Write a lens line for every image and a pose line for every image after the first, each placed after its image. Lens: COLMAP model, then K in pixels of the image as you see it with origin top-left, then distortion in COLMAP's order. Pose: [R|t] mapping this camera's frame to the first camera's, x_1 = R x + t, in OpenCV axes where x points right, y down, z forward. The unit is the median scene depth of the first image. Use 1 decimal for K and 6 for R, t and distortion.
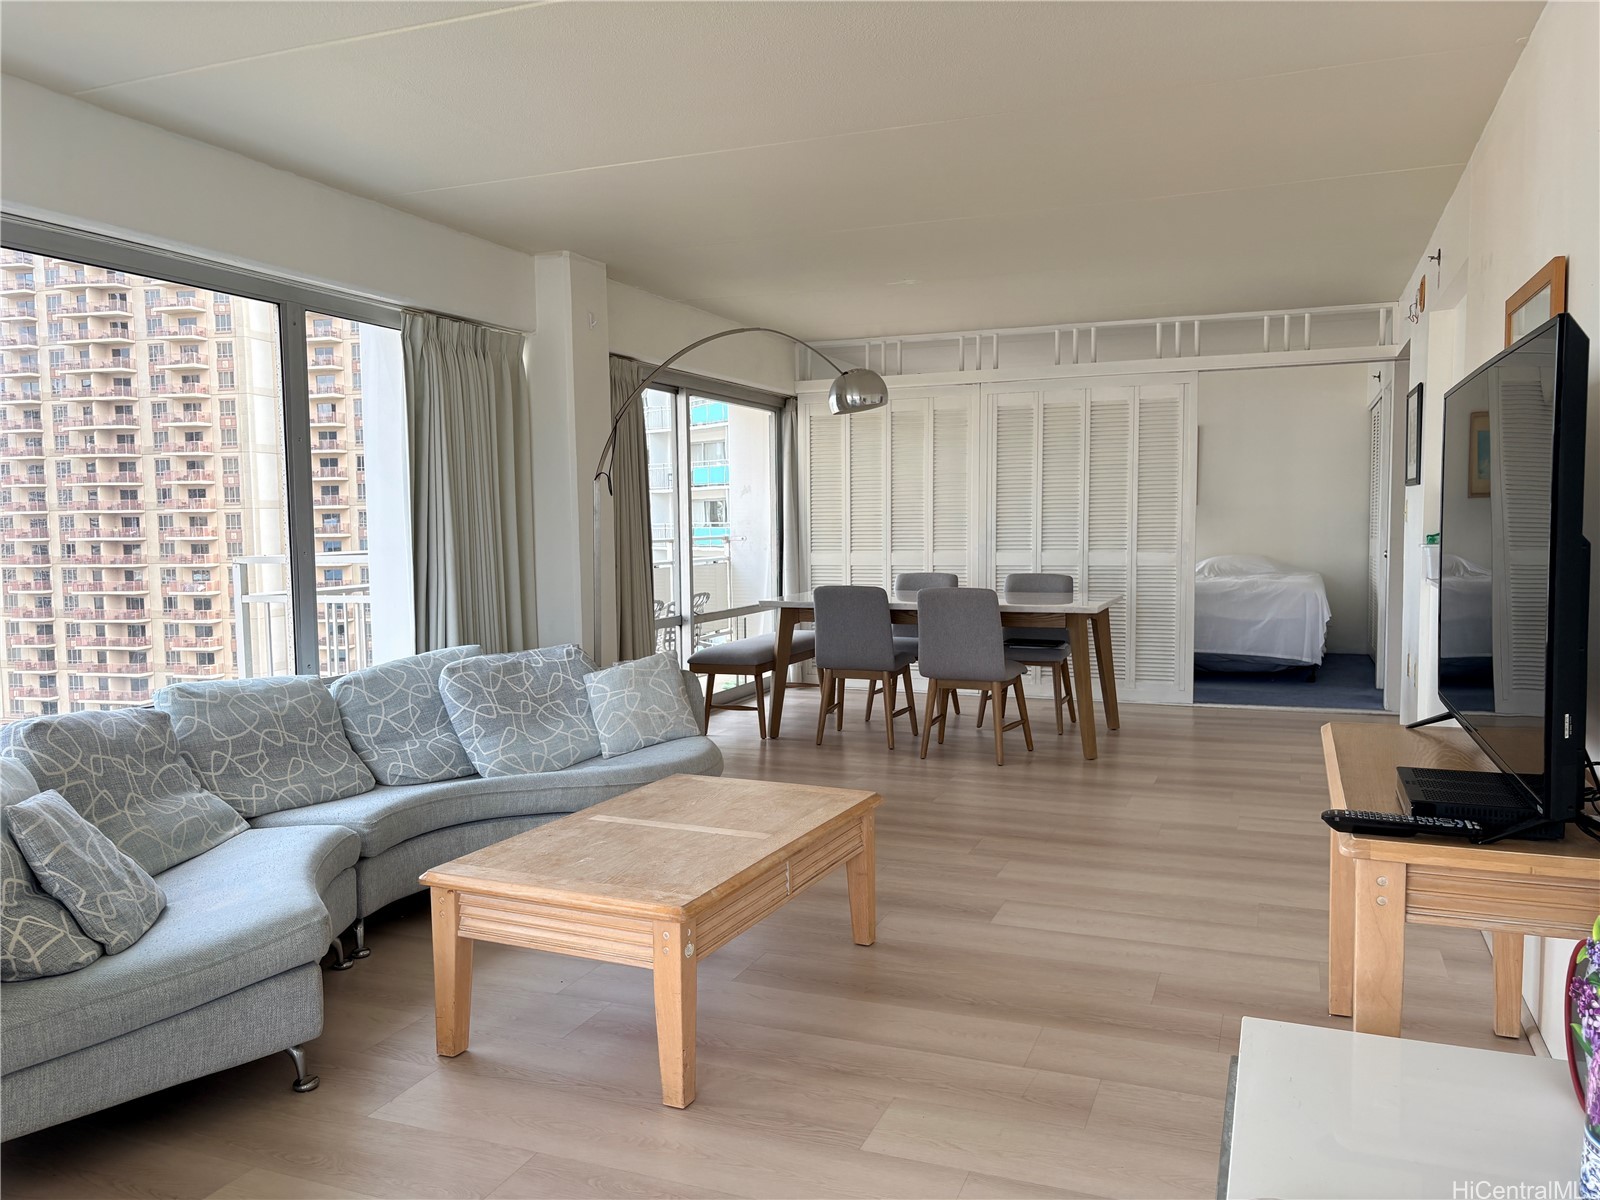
lens RADIAL K [[1198.0, 0, 795.5], [0, 1198.0, 597.6], [0, 0, 1]] dist [0.035421, -0.021557]
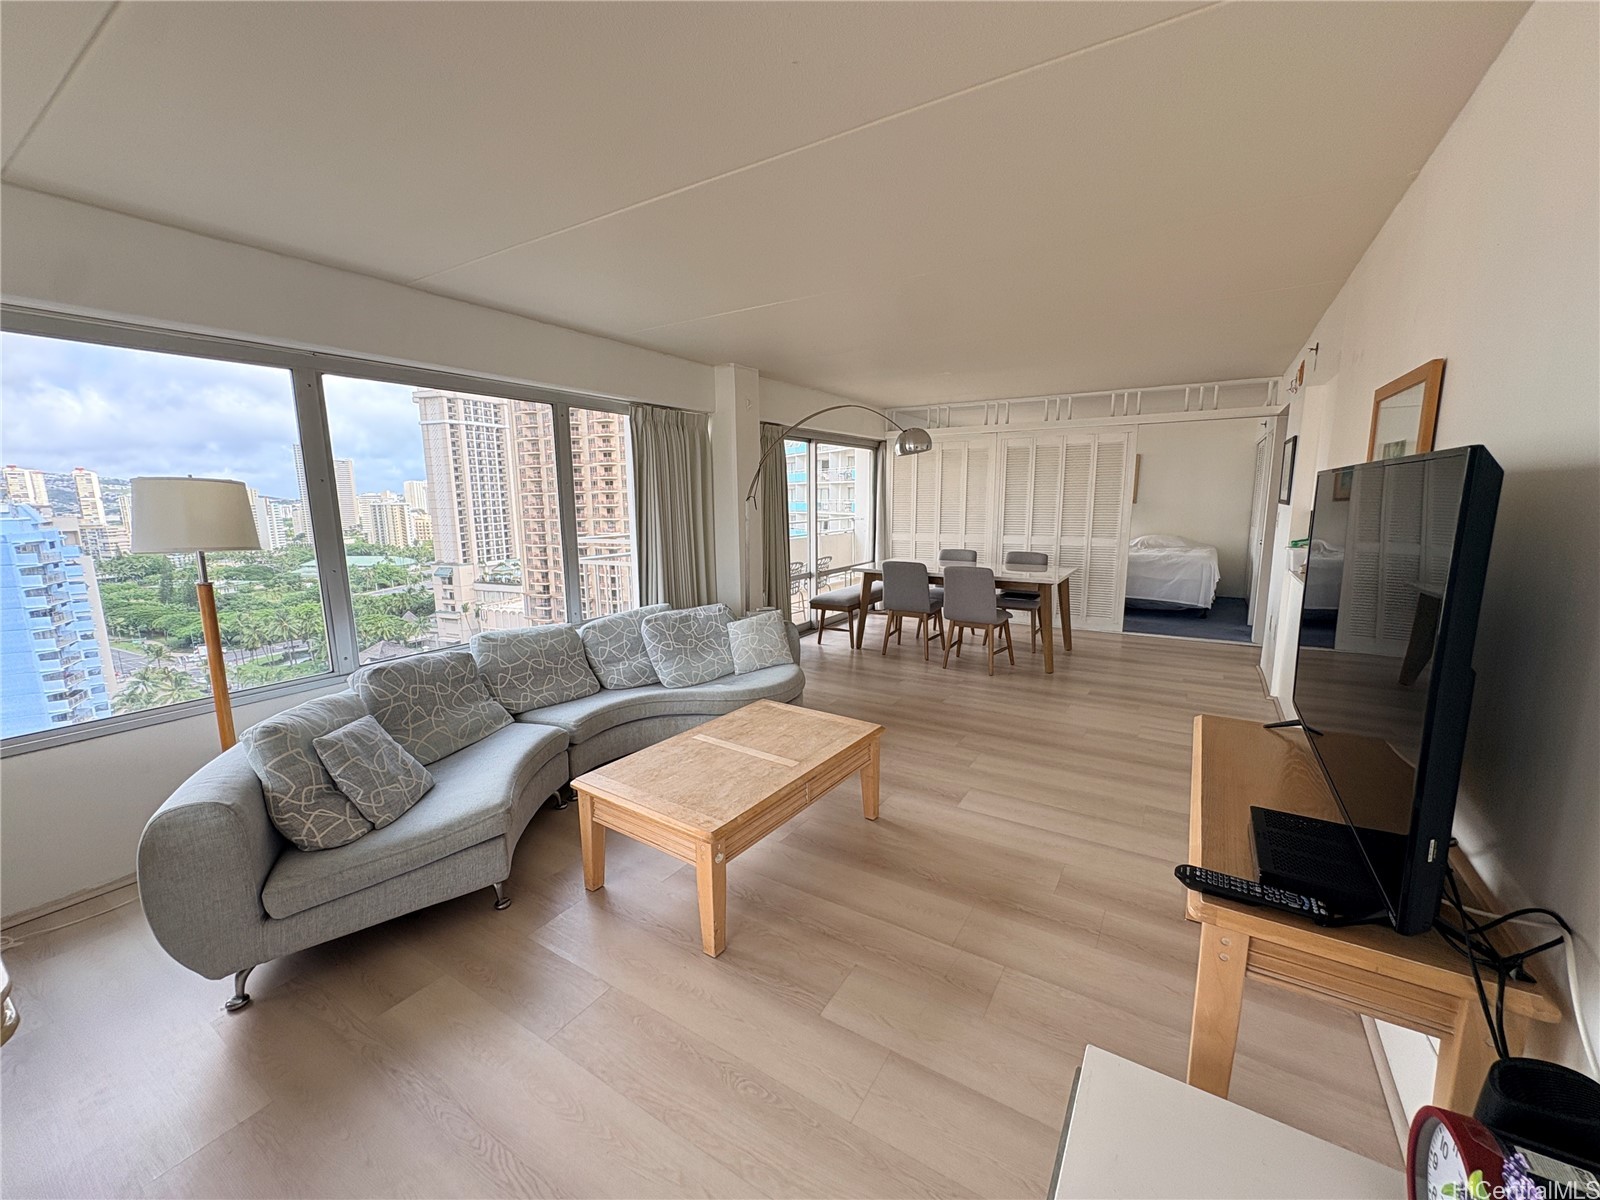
lens RADIAL K [[628.8, 0, 799.8], [0, 628.8, 595.4], [0, 0, 1]] dist [0.000685, 0.000569]
pose [[0.984540, 0.028741, -0.172787, 0.077285], [-0.012553, 0.995487, 0.094061, -0.060909], [0.174711, -0.090438, 0.980458, 0.159311]]
